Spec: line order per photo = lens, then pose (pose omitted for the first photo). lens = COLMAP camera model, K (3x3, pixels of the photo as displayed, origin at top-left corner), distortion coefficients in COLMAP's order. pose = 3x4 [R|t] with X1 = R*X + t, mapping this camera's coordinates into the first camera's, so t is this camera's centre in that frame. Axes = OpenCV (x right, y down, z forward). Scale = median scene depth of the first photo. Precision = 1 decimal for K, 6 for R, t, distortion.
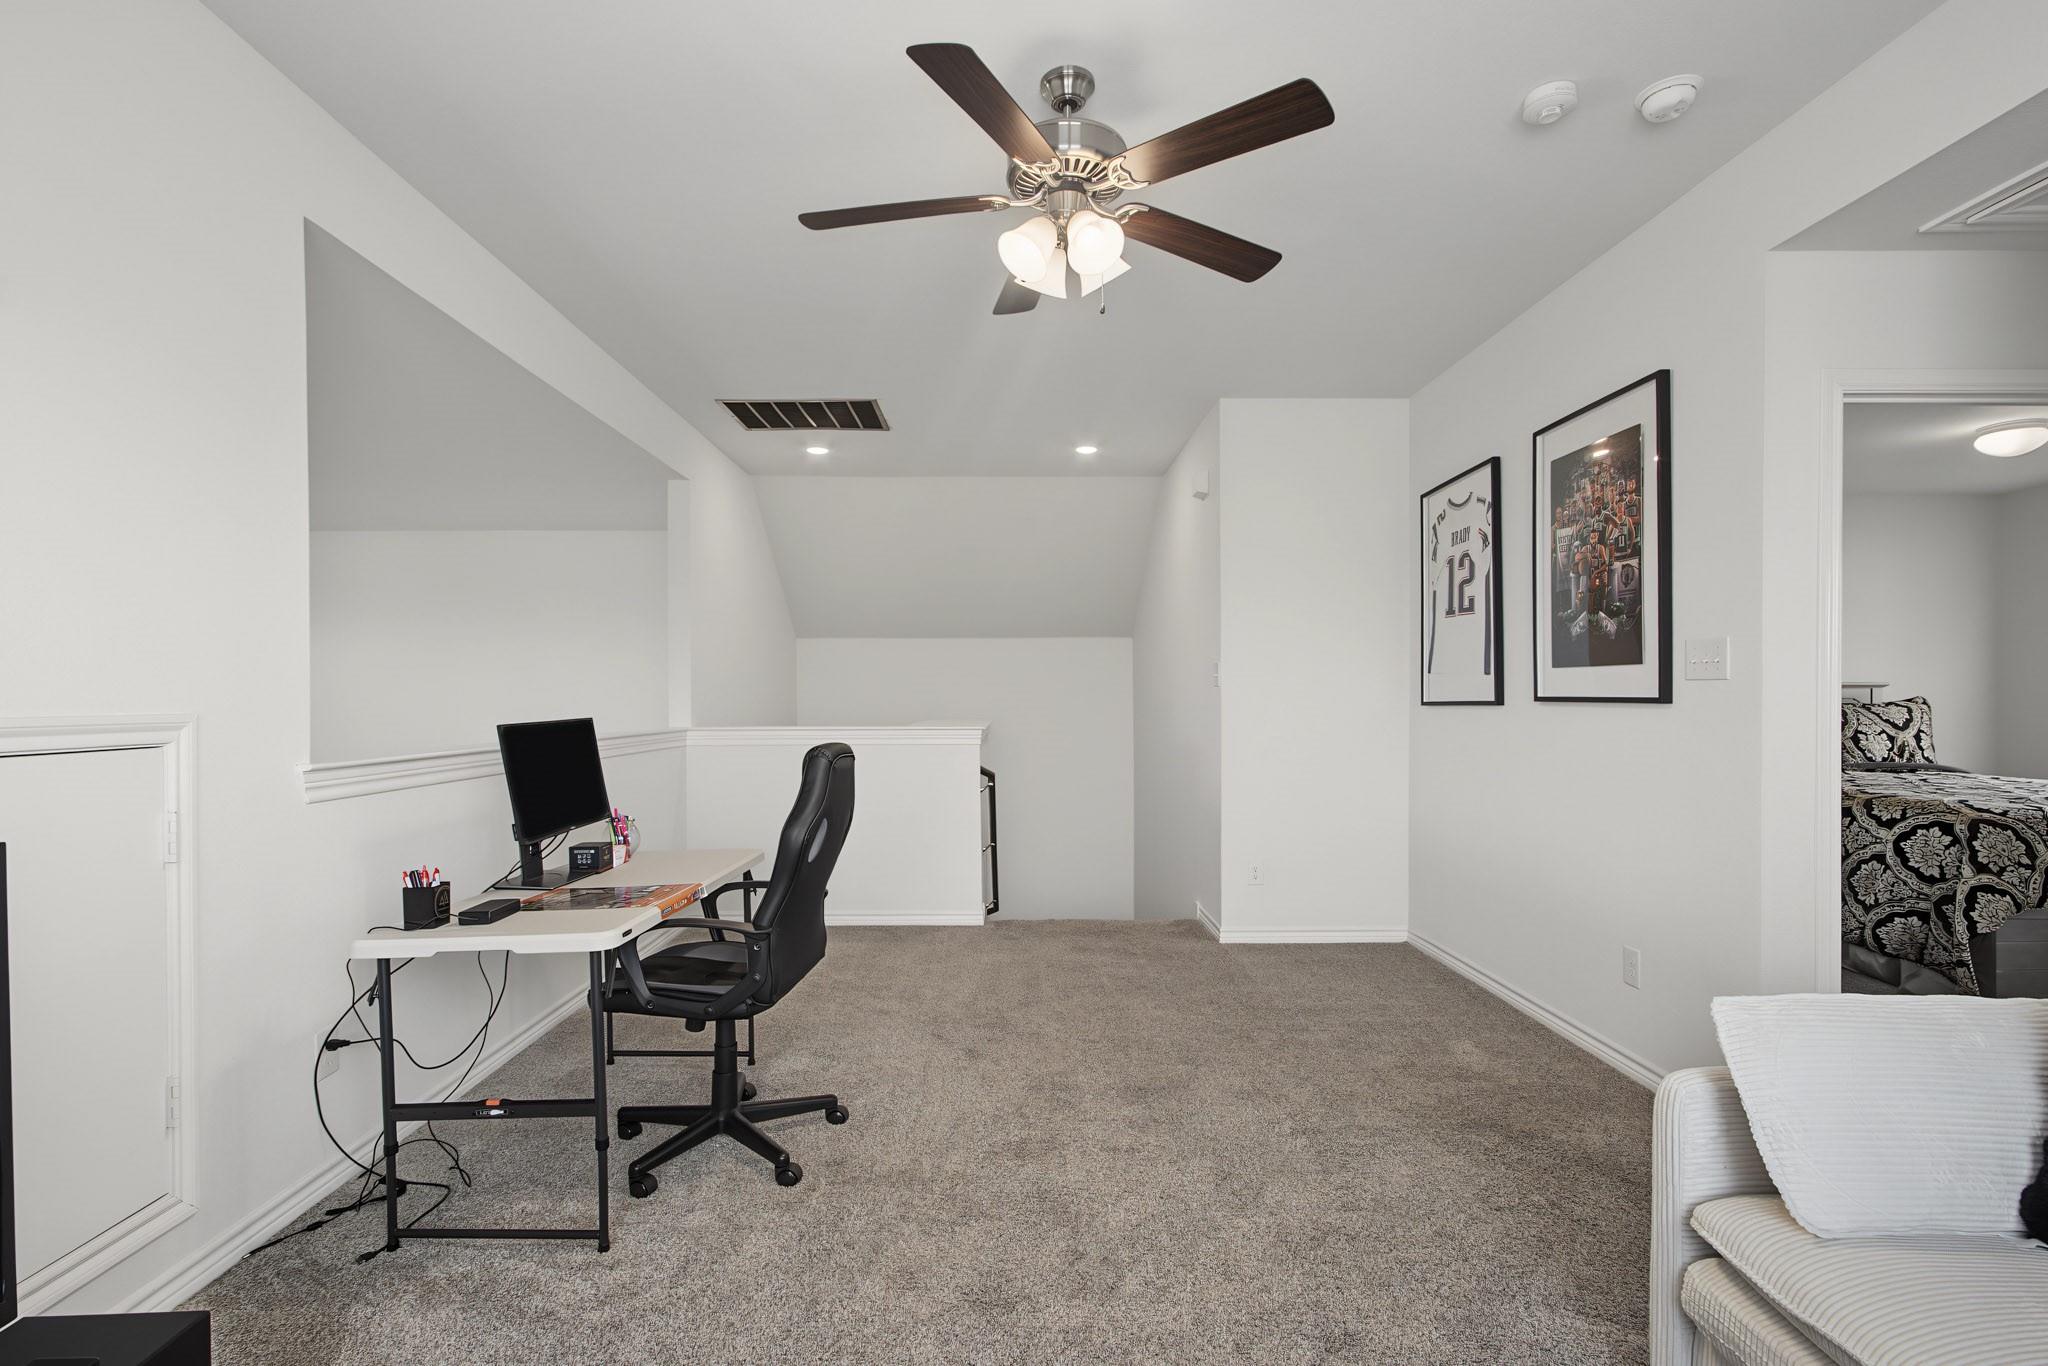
lens RADIAL K [[967.6, 0, 1021.7], [0, 967.6, 689.2], [0, 0, 1]] dist [0.000219, 0.000048]
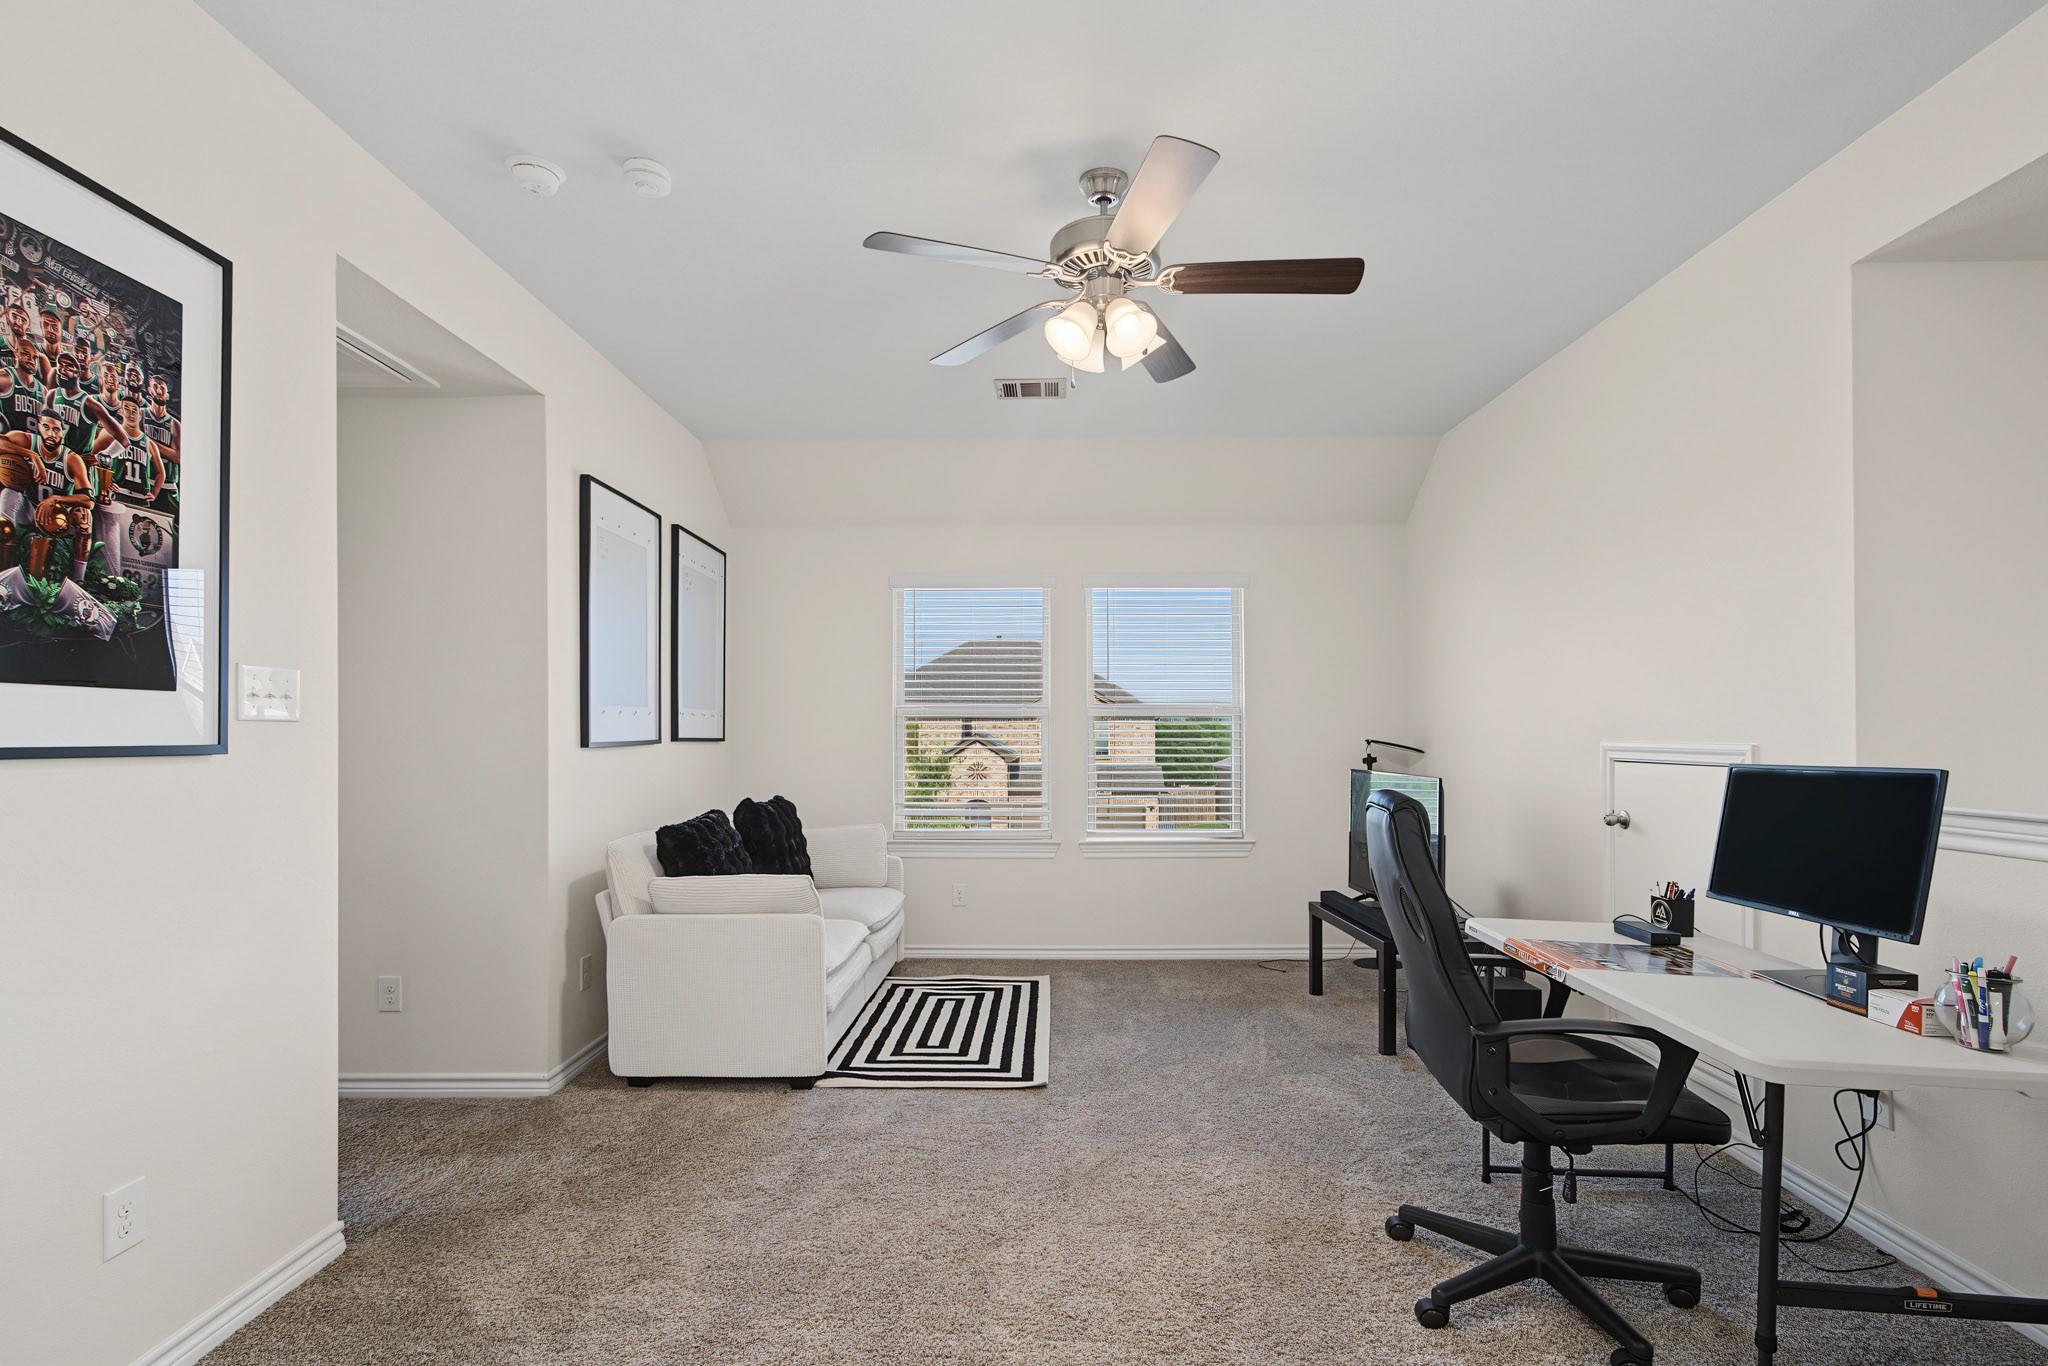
lens RADIAL K [[967.6, 0, 1033.9], [0, 967.6, 738.9], [0, 0, 1]] dist [0.000219, 0.000048]
pose [[-0.999617, -0.001871, 0.027616, 0.072604], [-0.001739, 0.999987, 0.004817, 0.000436], [-0.027625, 0.004767, -0.999607, 1.527253]]
